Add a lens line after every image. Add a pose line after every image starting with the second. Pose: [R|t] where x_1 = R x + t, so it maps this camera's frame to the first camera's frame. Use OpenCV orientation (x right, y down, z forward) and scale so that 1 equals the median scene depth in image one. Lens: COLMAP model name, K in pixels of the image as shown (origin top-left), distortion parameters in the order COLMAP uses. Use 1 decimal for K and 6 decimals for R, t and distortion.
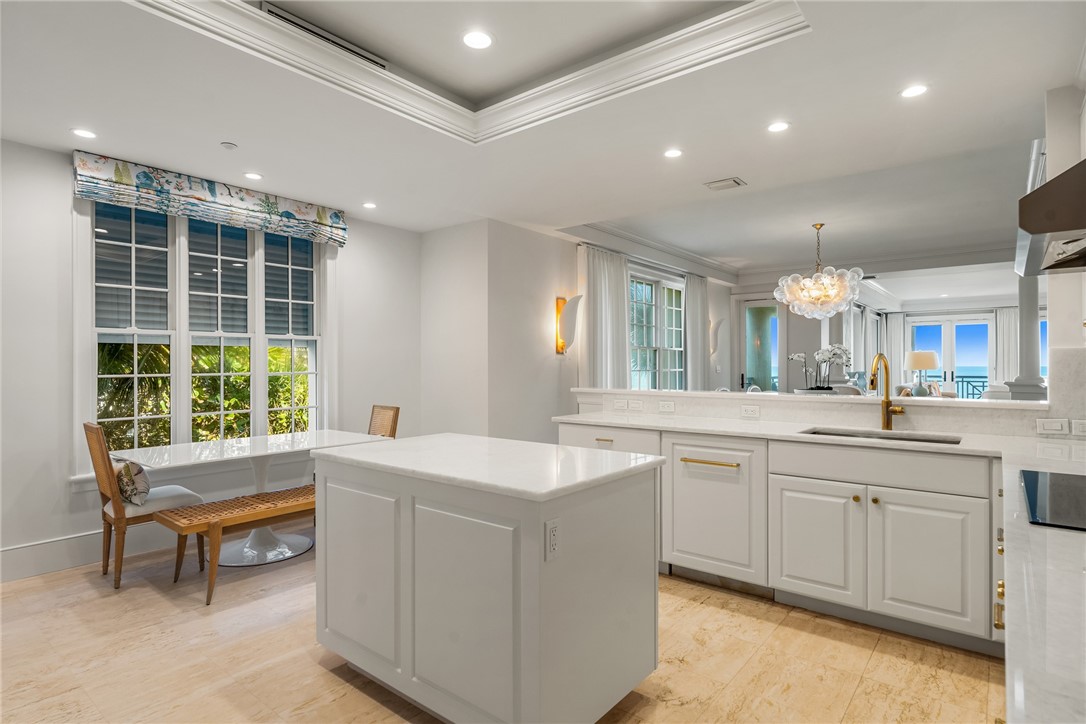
lens RADIAL K [[564.0, 0, 553.2], [0, 564.0, 364.3], [0, 0, 1]] dist [0.003331, 0.000696]
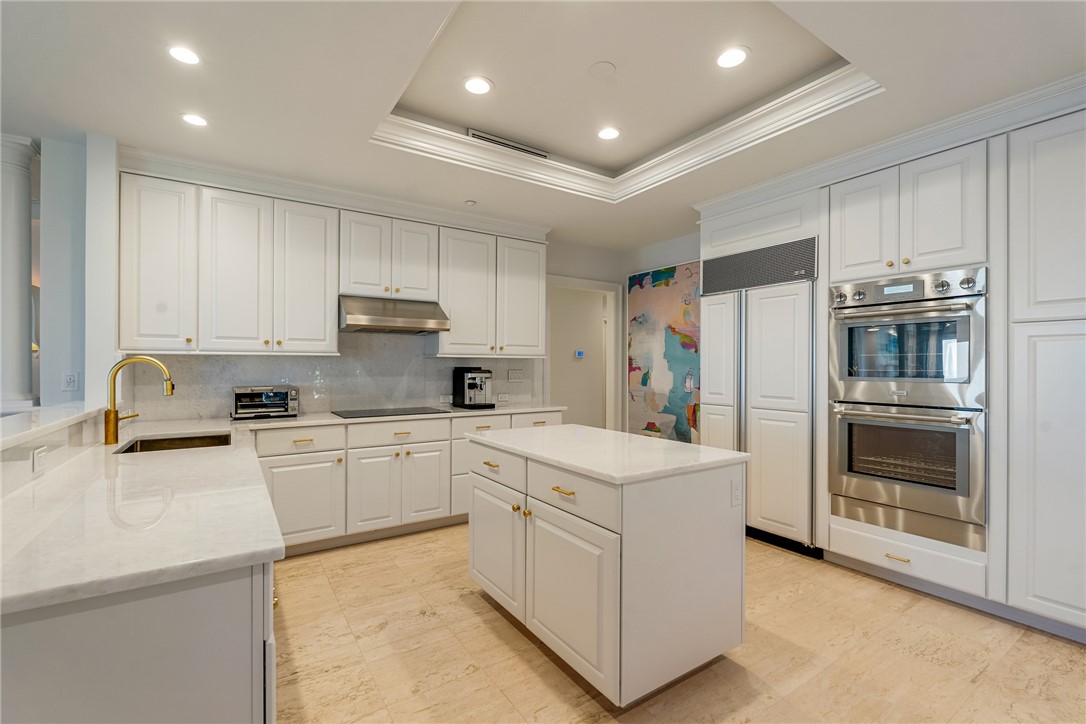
lens RADIAL K [[477.4, 0, 548.0], [0, 477.4, 364.3], [0, 0, 1]] dist [-0.003007, -0.001229]
pose [[-0.952617, 0.000515, 0.304173, -0.267999], [-0.001662, 0.999975, -0.006898, -0.000662], [-0.304169, -0.007077, -0.952592, 1.505391]]
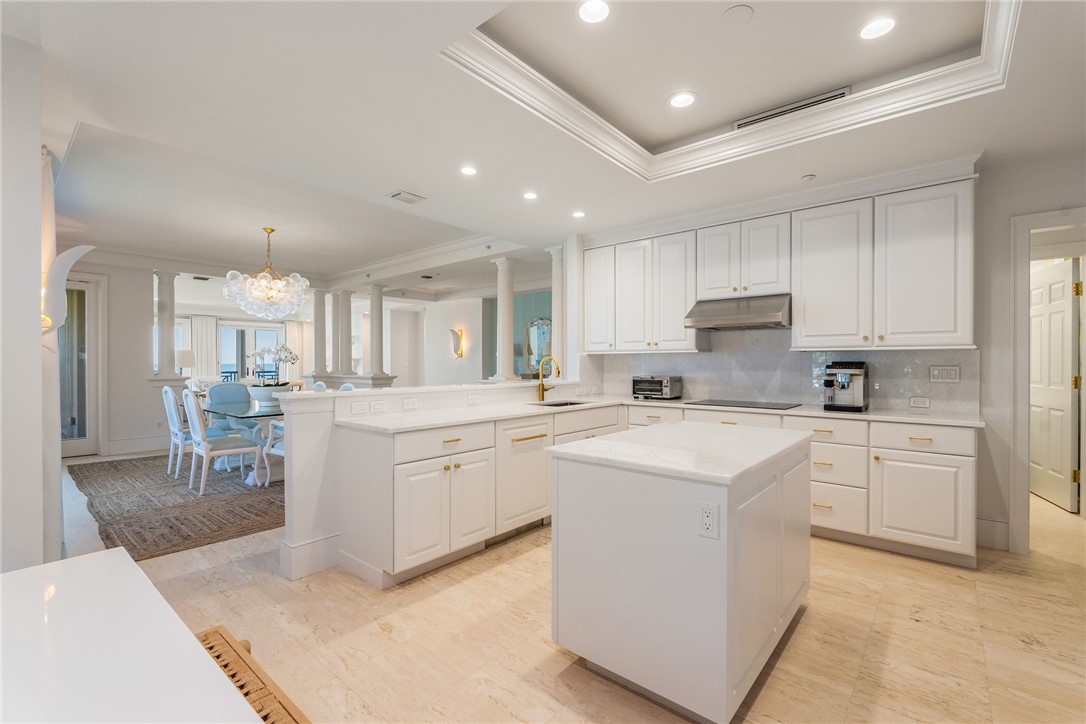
lens RADIAL K [[477.4, 0, 538.6], [0, 477.4, 364.0], [0, 0, 1]] dist [-0.003007, -0.001229]
pose [[0.031024, -0.002317, 0.999516, -0.833271], [-0.001788, 0.999996, 0.002374, 0.002583], [-0.999517, -0.001861, 0.031019, 0.970343]]
